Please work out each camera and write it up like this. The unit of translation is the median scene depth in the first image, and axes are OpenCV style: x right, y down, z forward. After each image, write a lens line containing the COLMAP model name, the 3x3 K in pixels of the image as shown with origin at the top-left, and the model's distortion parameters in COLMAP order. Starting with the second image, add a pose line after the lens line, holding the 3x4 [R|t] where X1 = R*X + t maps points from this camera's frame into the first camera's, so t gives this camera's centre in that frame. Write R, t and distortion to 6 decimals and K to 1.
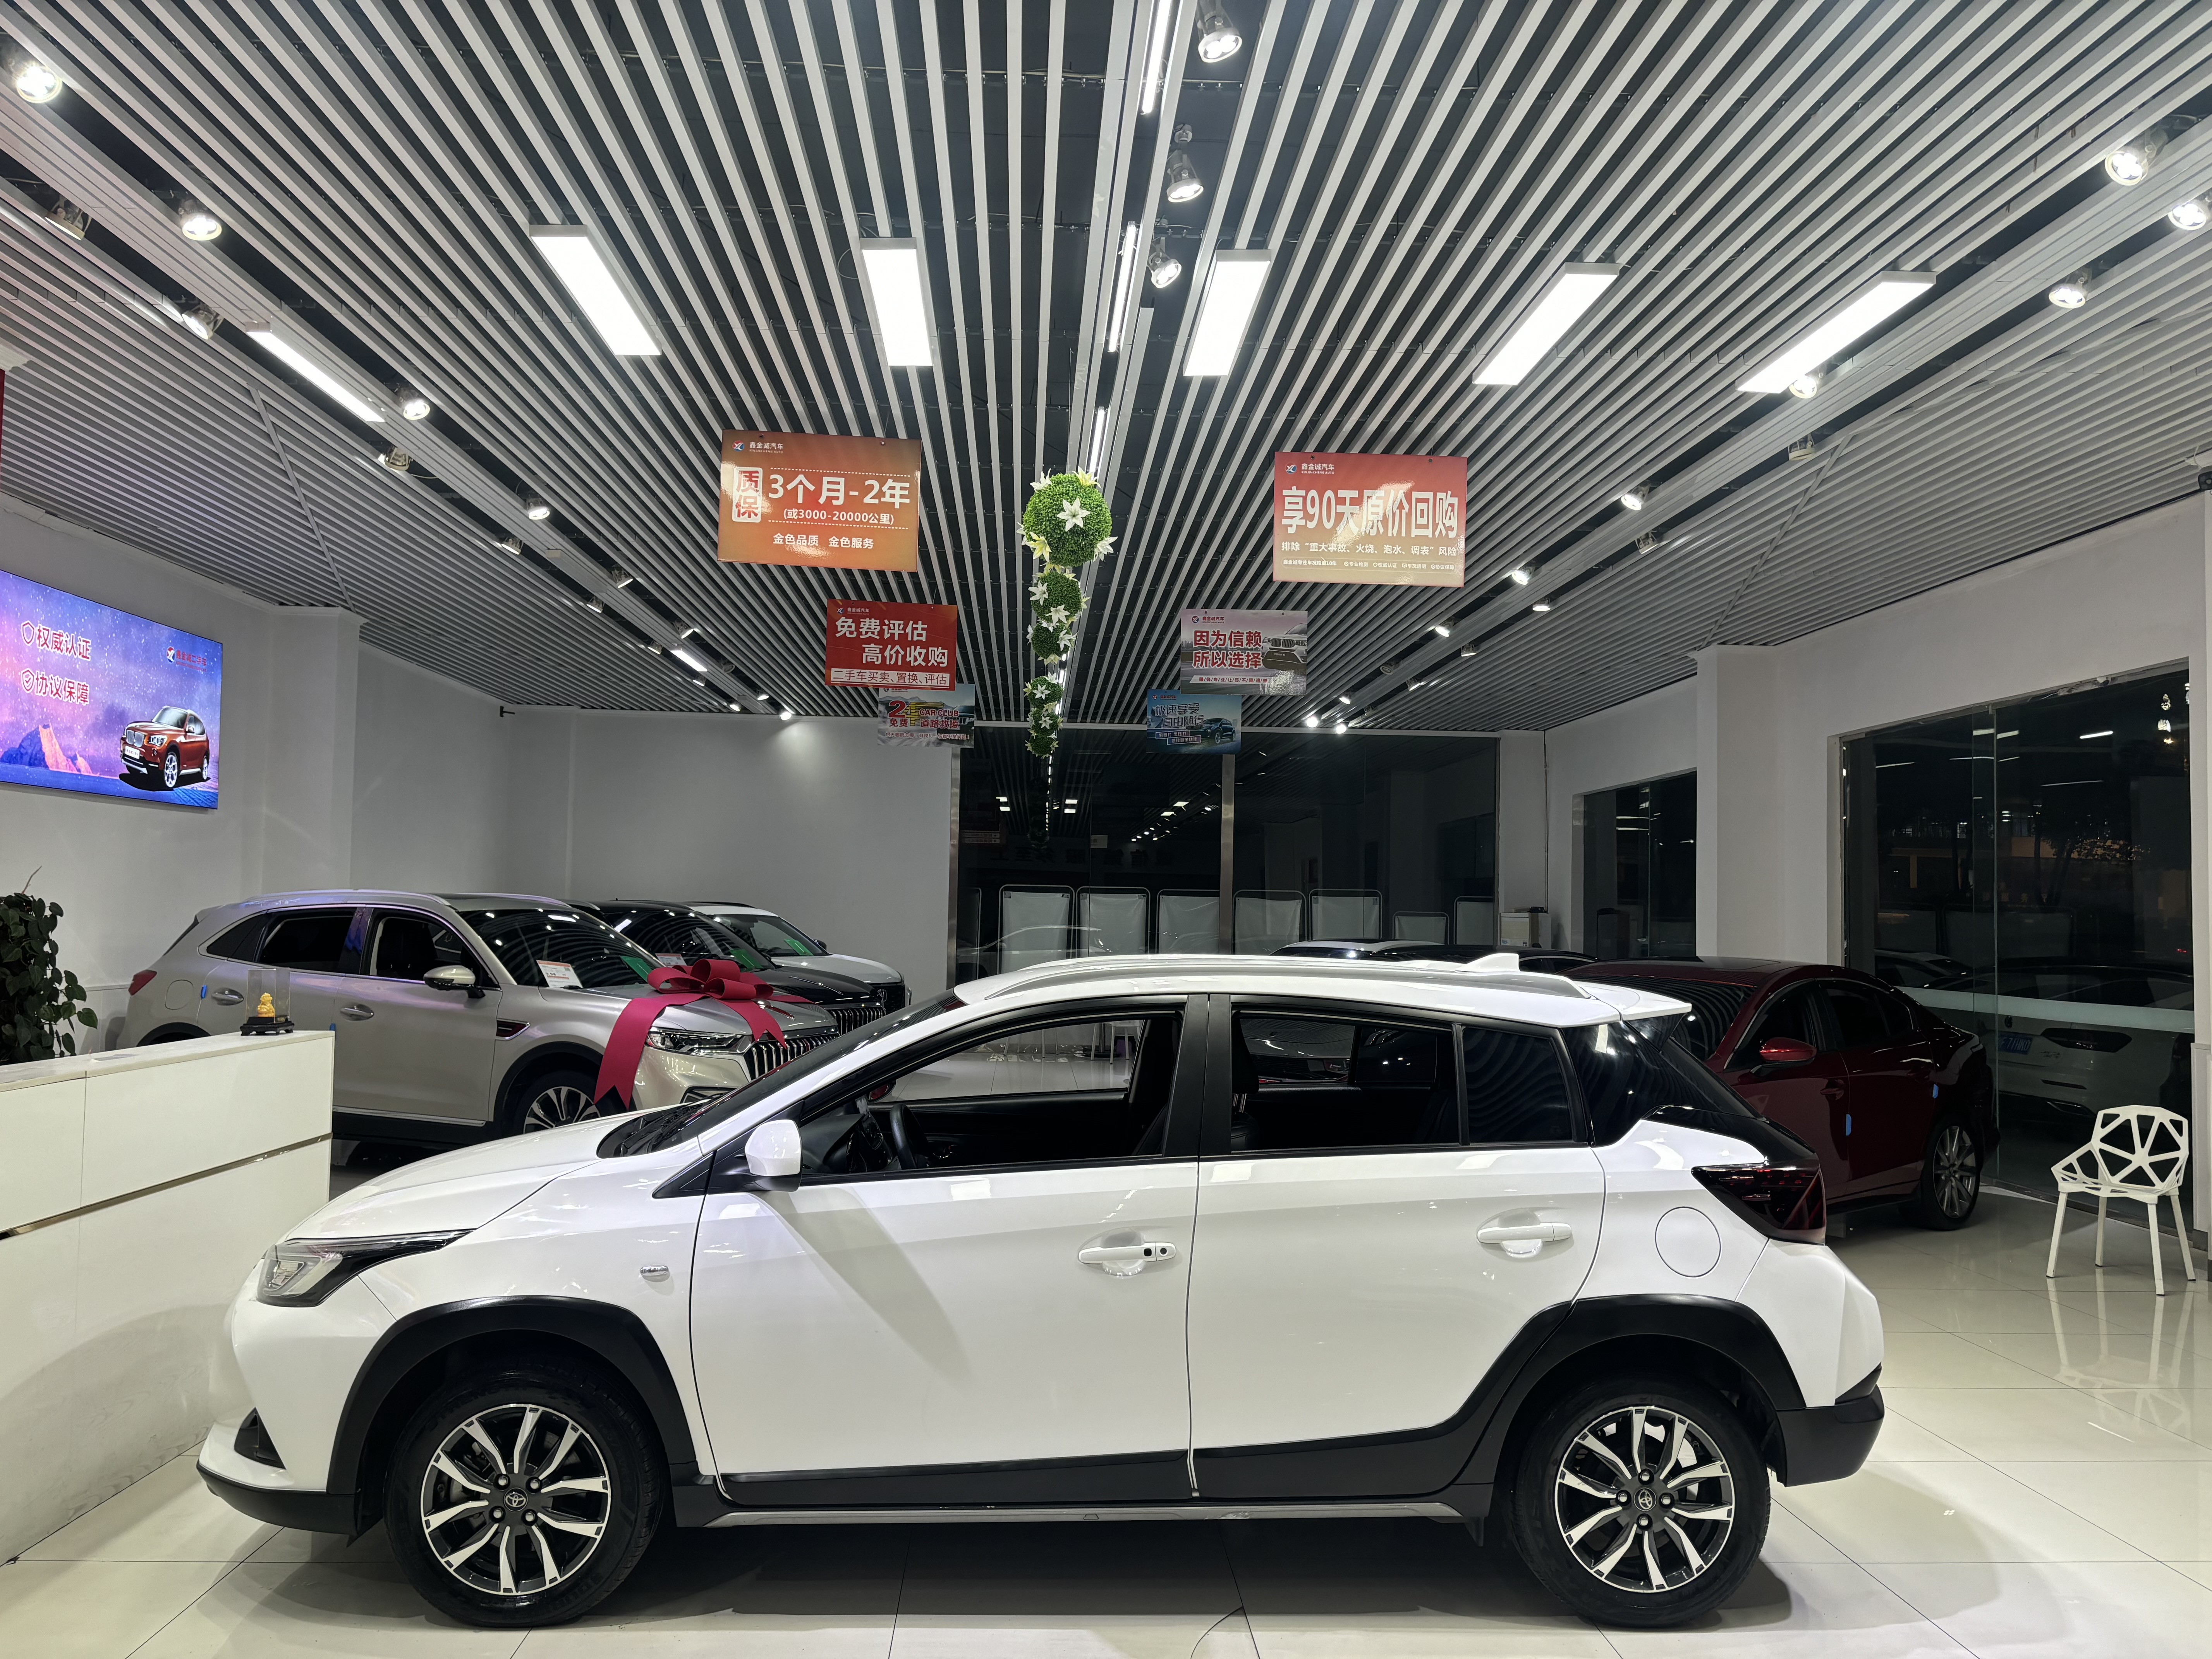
lens RADIAL K [[1667.9, 0, 1110.0], [0, 1667.9, 863.4], [0, 0, 1]] dist [0.073675, -0.081636]
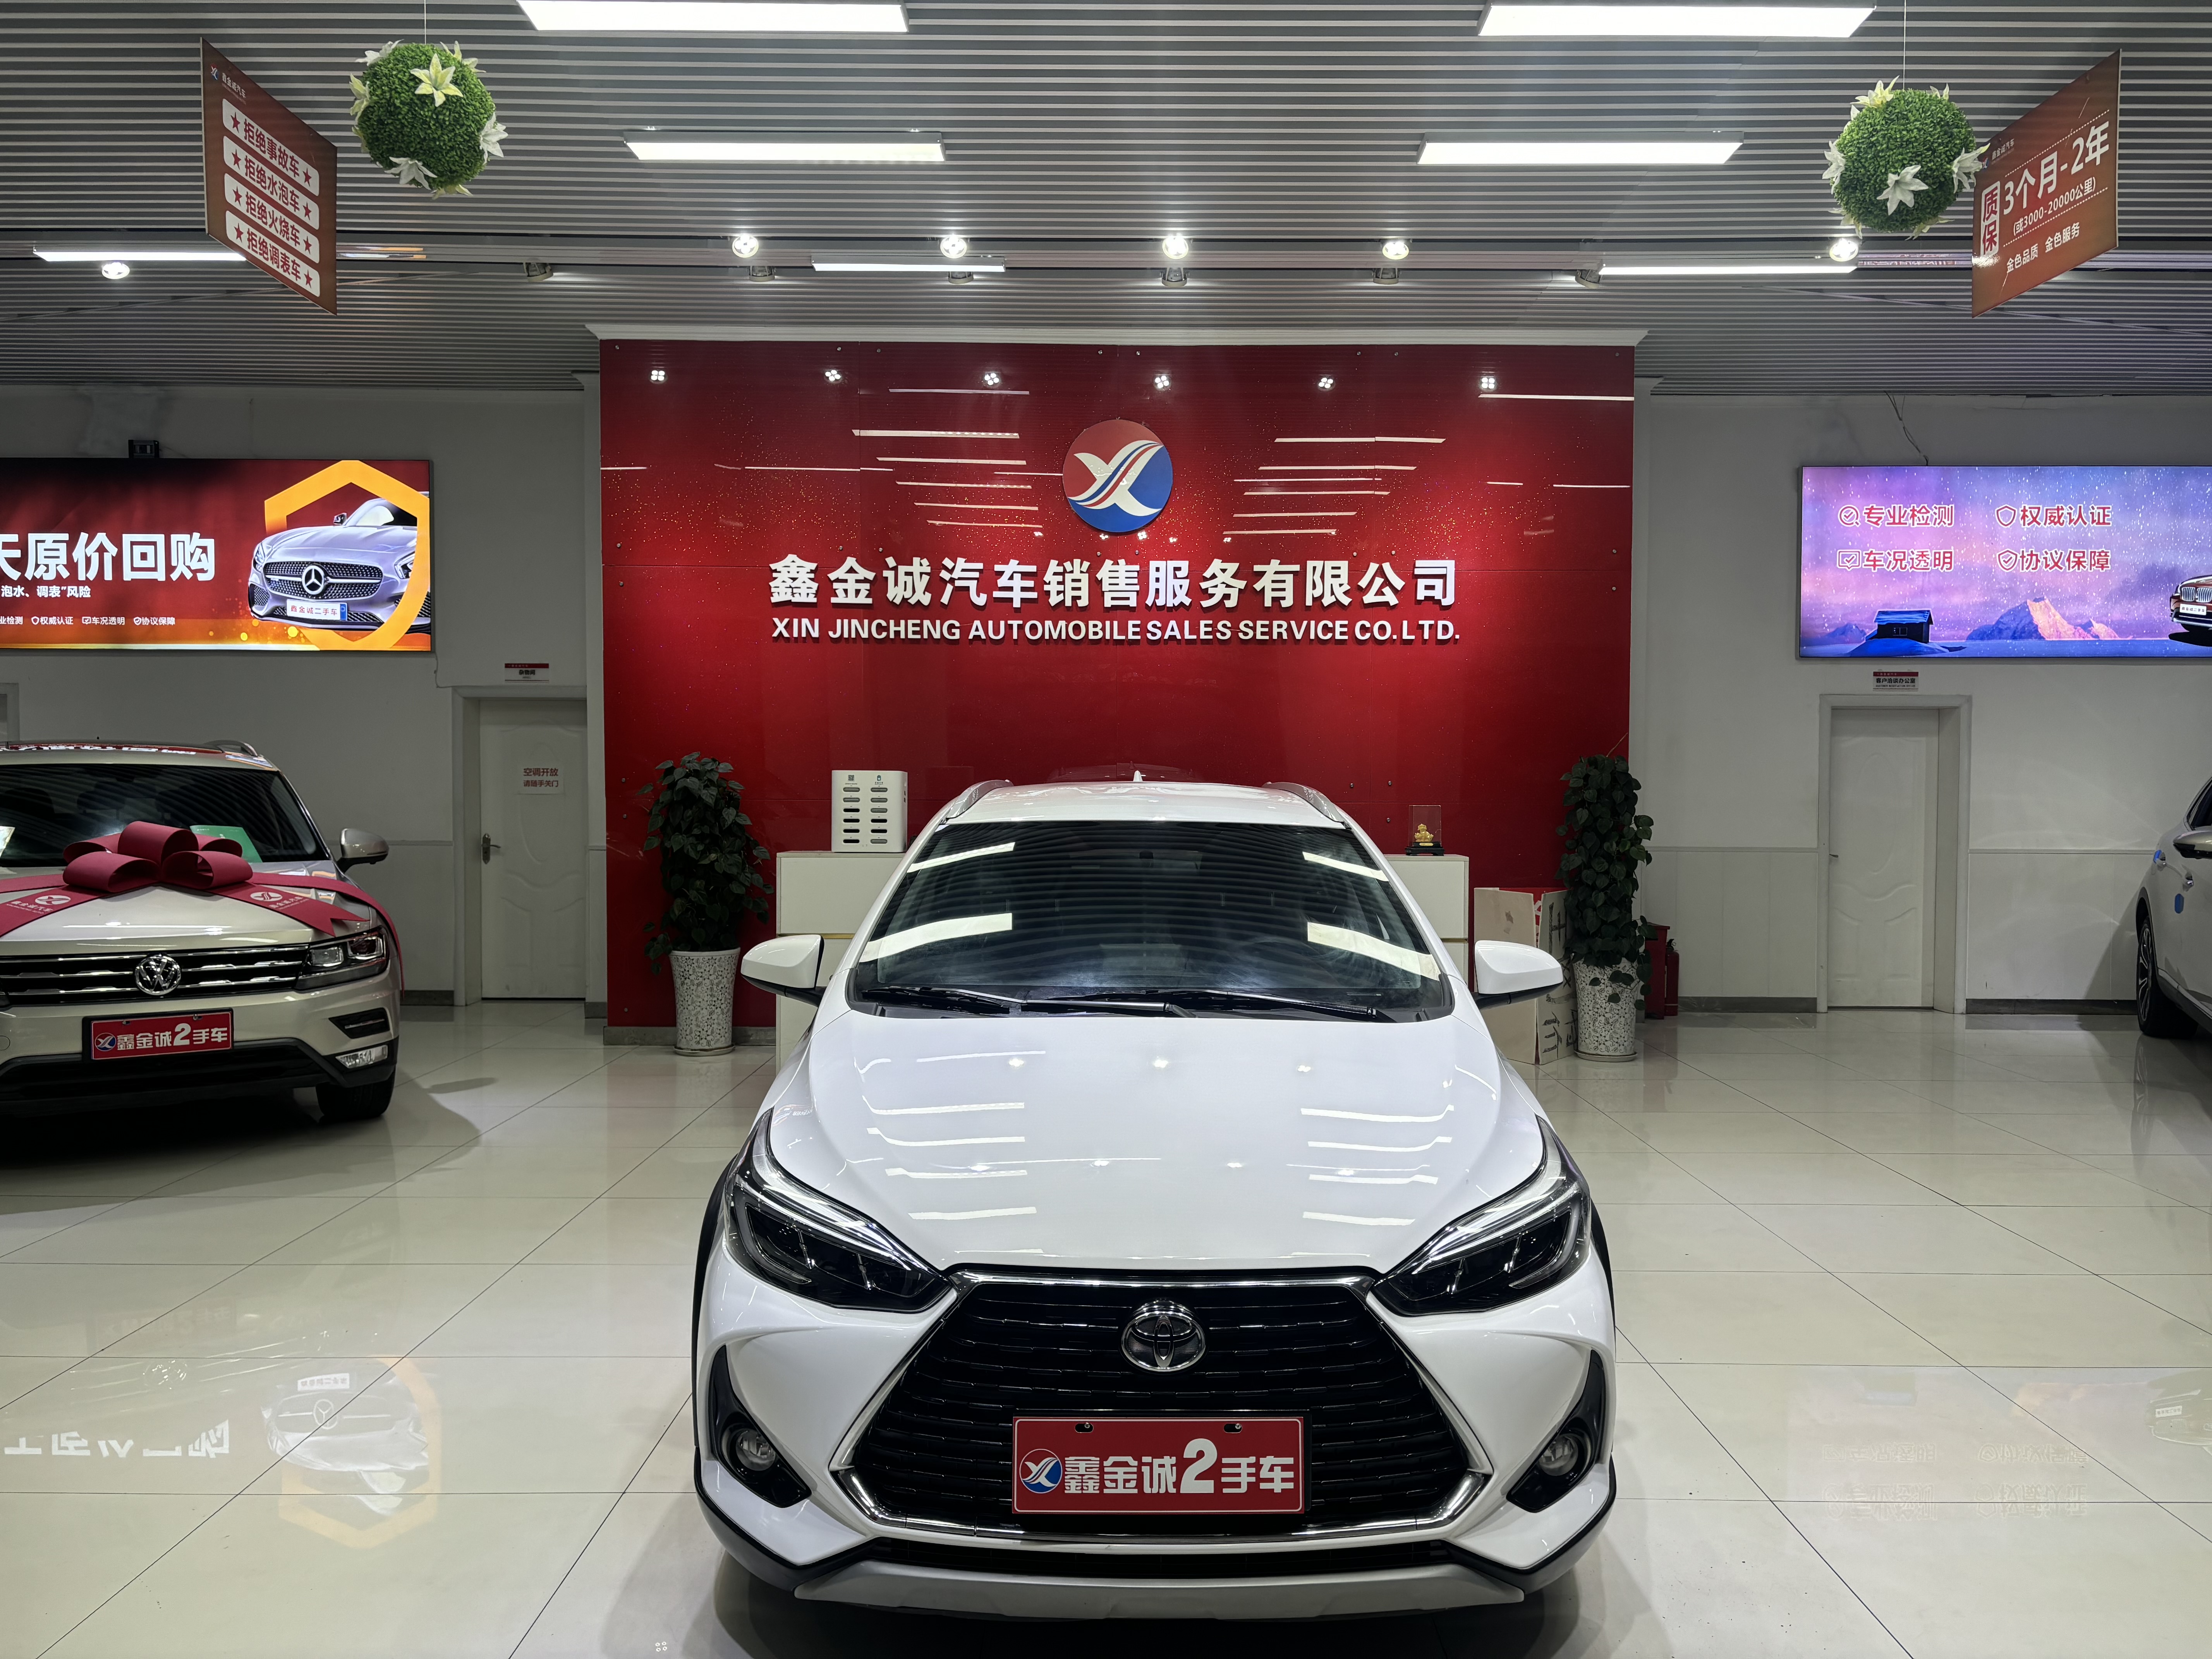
lens RADIAL K [[1667.9, 0, 1117.9], [0, 1667.9, 846.2], [0, 0, 1]] dist [0.073675, -0.081636]
pose [[-0.051541, 0.024186, -0.998378, 0.448035], [0.027535, 0.999361, 0.022788, 0.032185], [0.998291, -0.026316, -0.052174, 0.463272]]
